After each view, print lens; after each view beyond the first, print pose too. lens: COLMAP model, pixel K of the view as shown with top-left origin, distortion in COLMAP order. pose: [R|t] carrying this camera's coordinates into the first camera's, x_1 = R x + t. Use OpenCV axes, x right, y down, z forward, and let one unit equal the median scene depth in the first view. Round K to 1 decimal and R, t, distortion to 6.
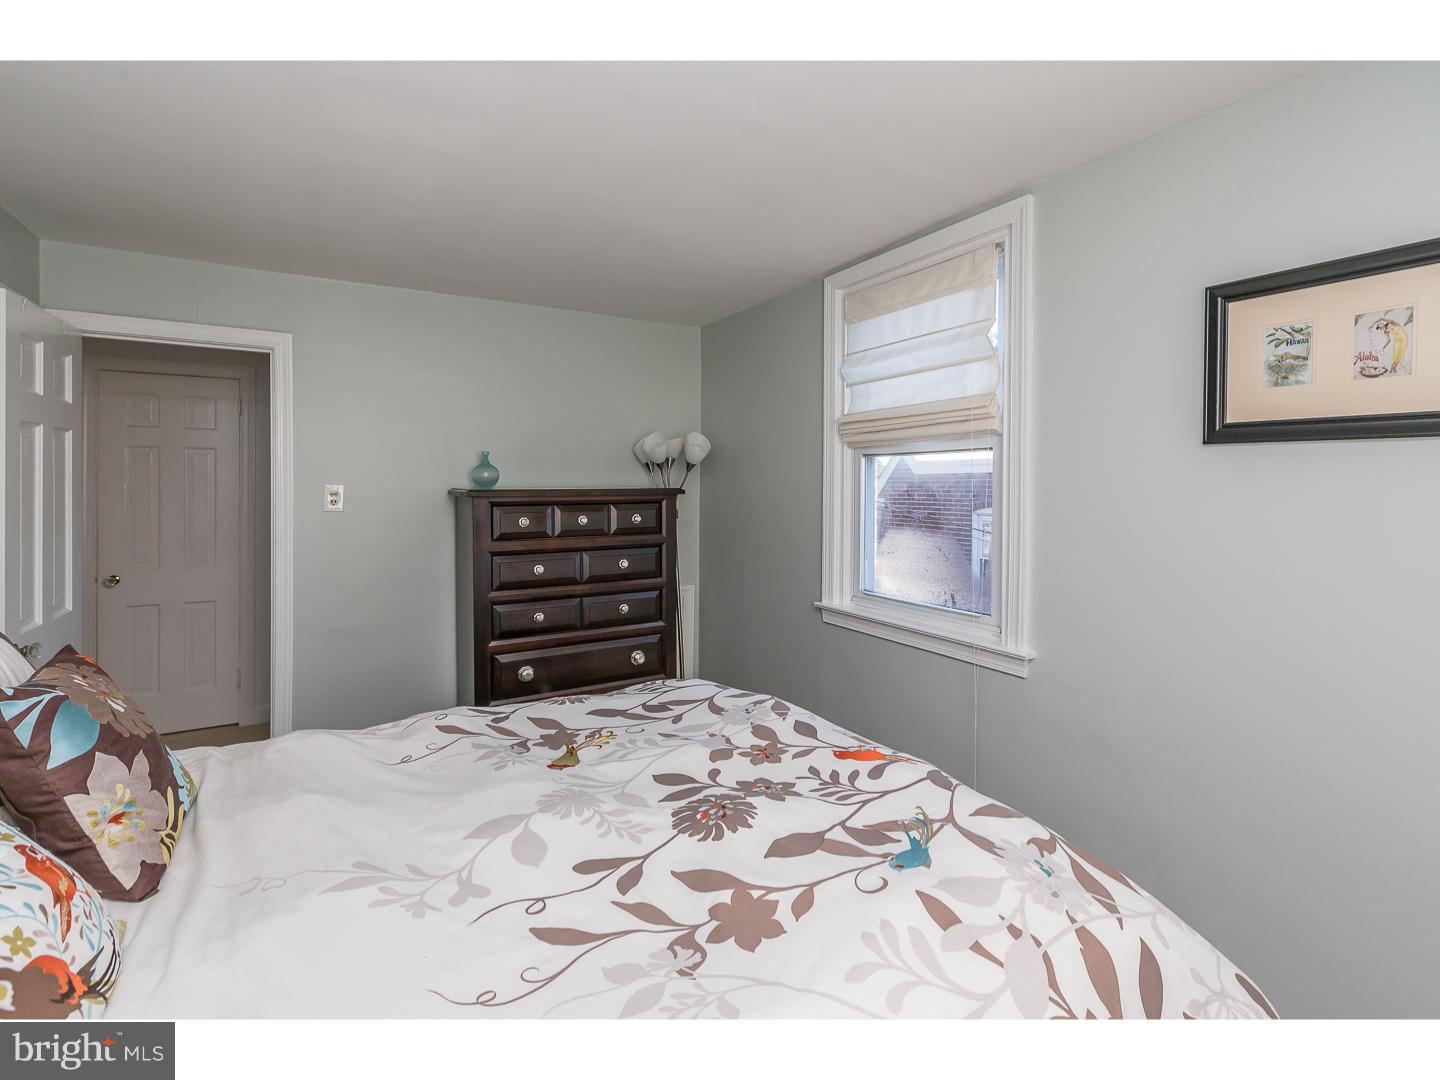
lens RADIAL K [[651.2, 0, 716.0], [0, 651.2, 493.2], [0, 0, 1]] dist [0.001815, 0.000104]
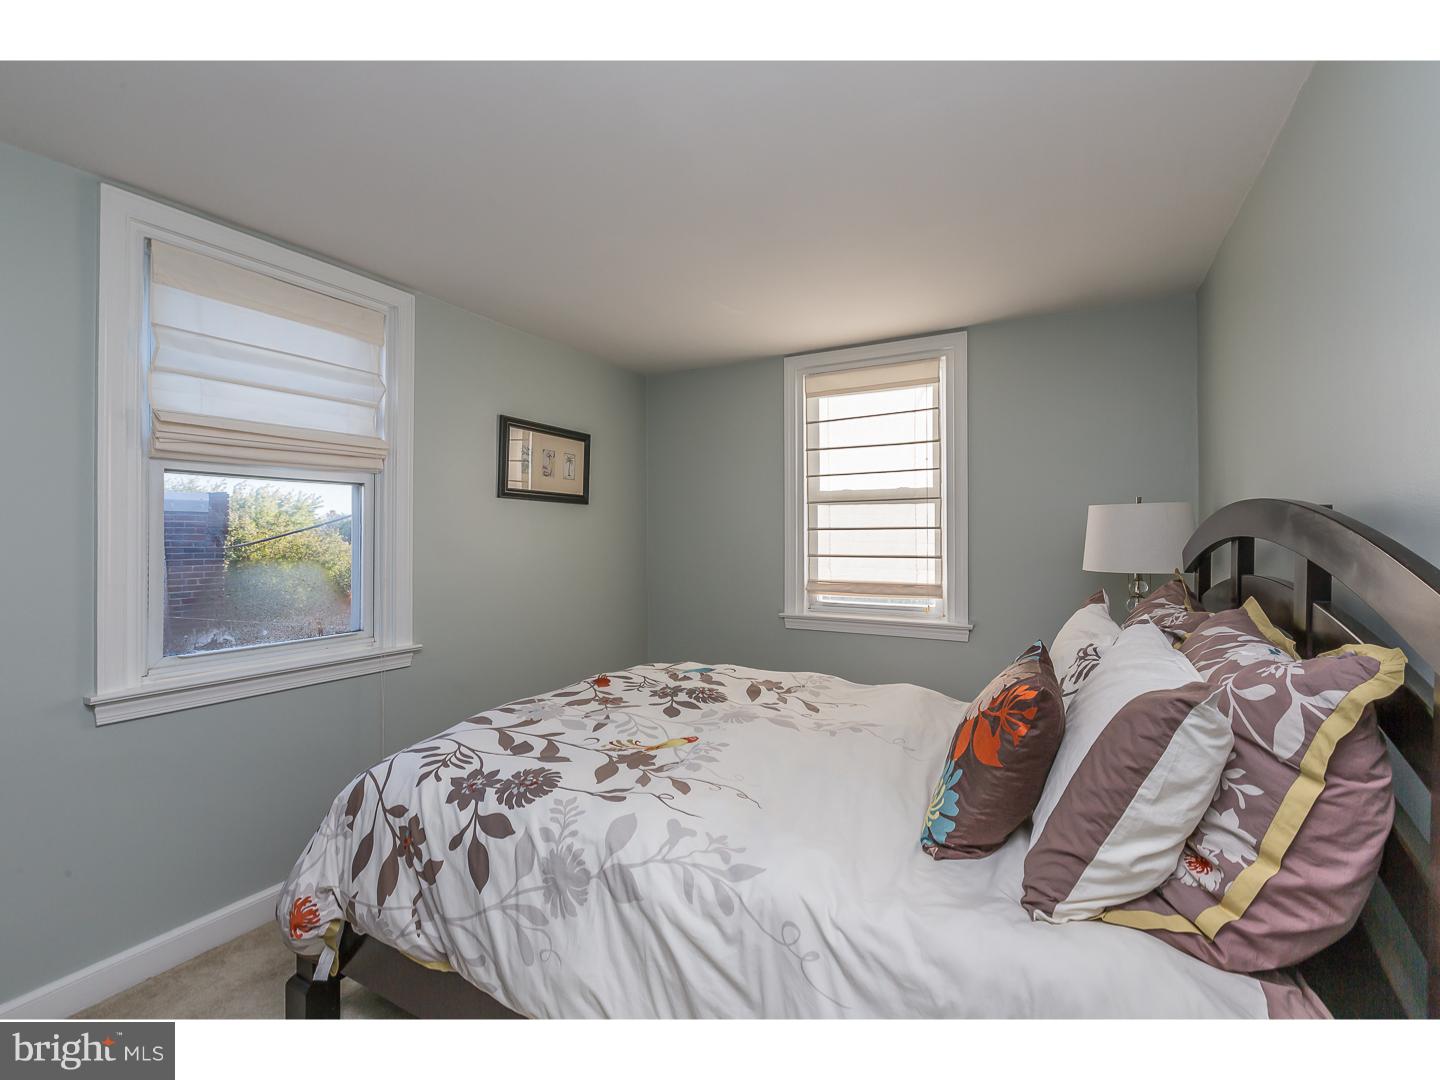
lens RADIAL K [[663.3, 0, 711.3], [0, 663.3, 525.1], [0, 0, 1]] dist [0.001524, 0.000102]
pose [[-0.501856, 0.007893, 0.864915, -1.286978], [0.004760, 0.999968, -0.006363, 0.021959], [-0.864938, 0.000923, -0.501878, 1.521778]]
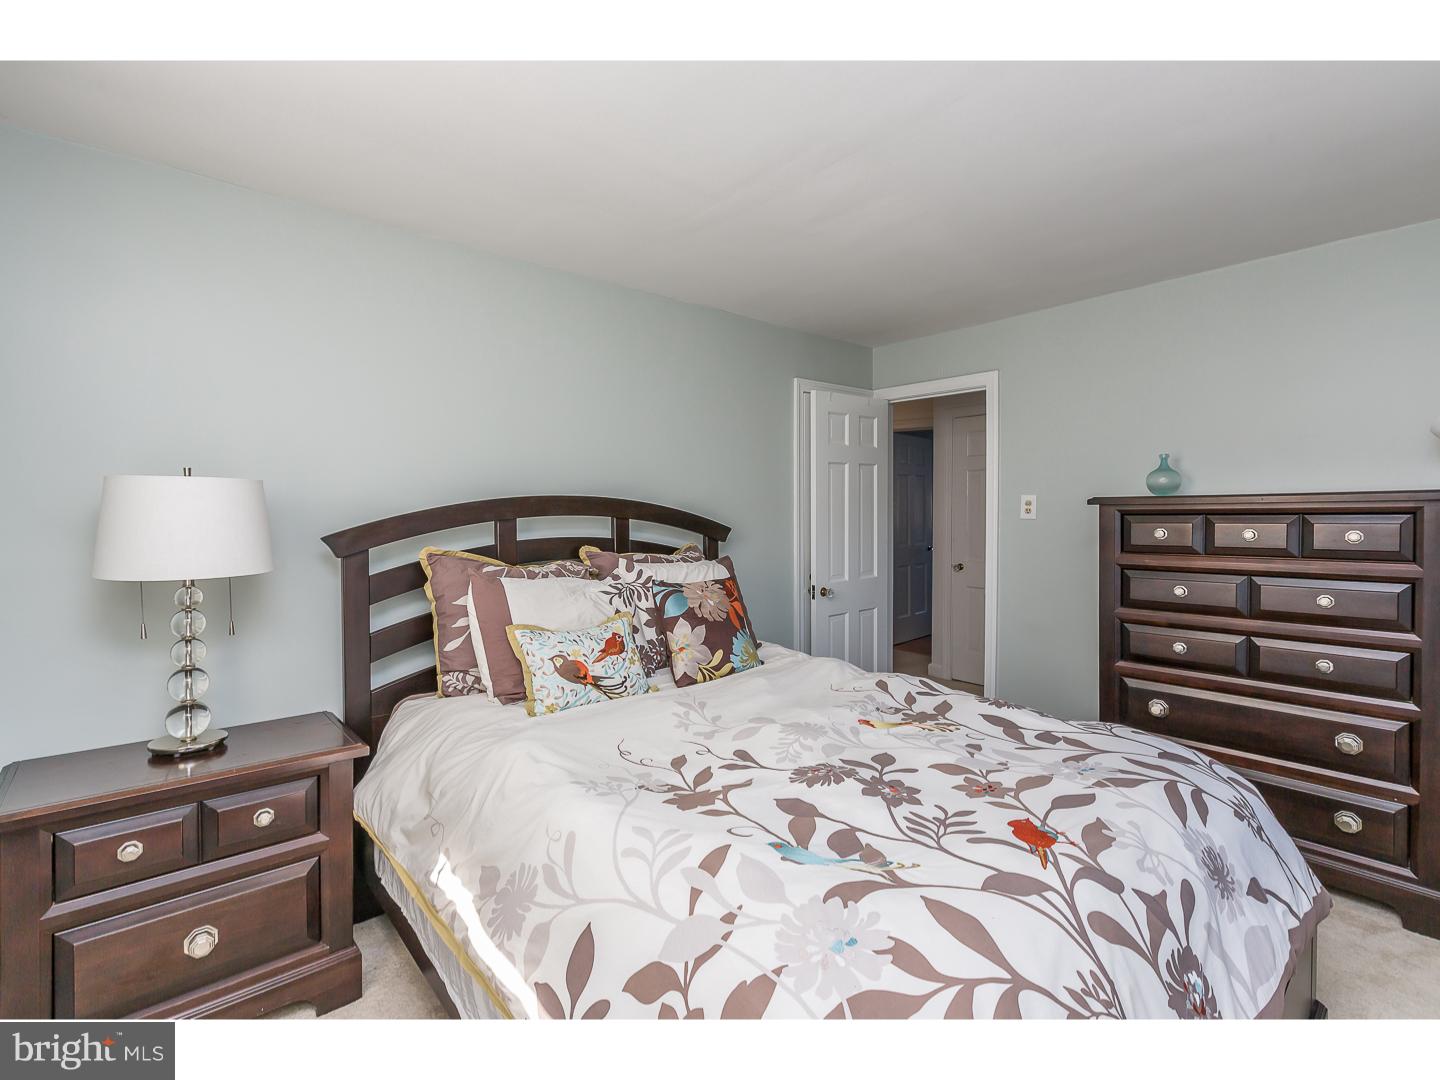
lens RADIAL K [[663.3, 0, 711.3], [0, 663.3, 525.1], [0, 0, 1]] dist [0.001524, 0.000102]
pose [[0.186435, 0.022369, -0.982213, 0.865195], [0.000996, 0.999736, 0.022957, 0.022447], [0.982467, -0.005259, 0.186363, 0.467072]]
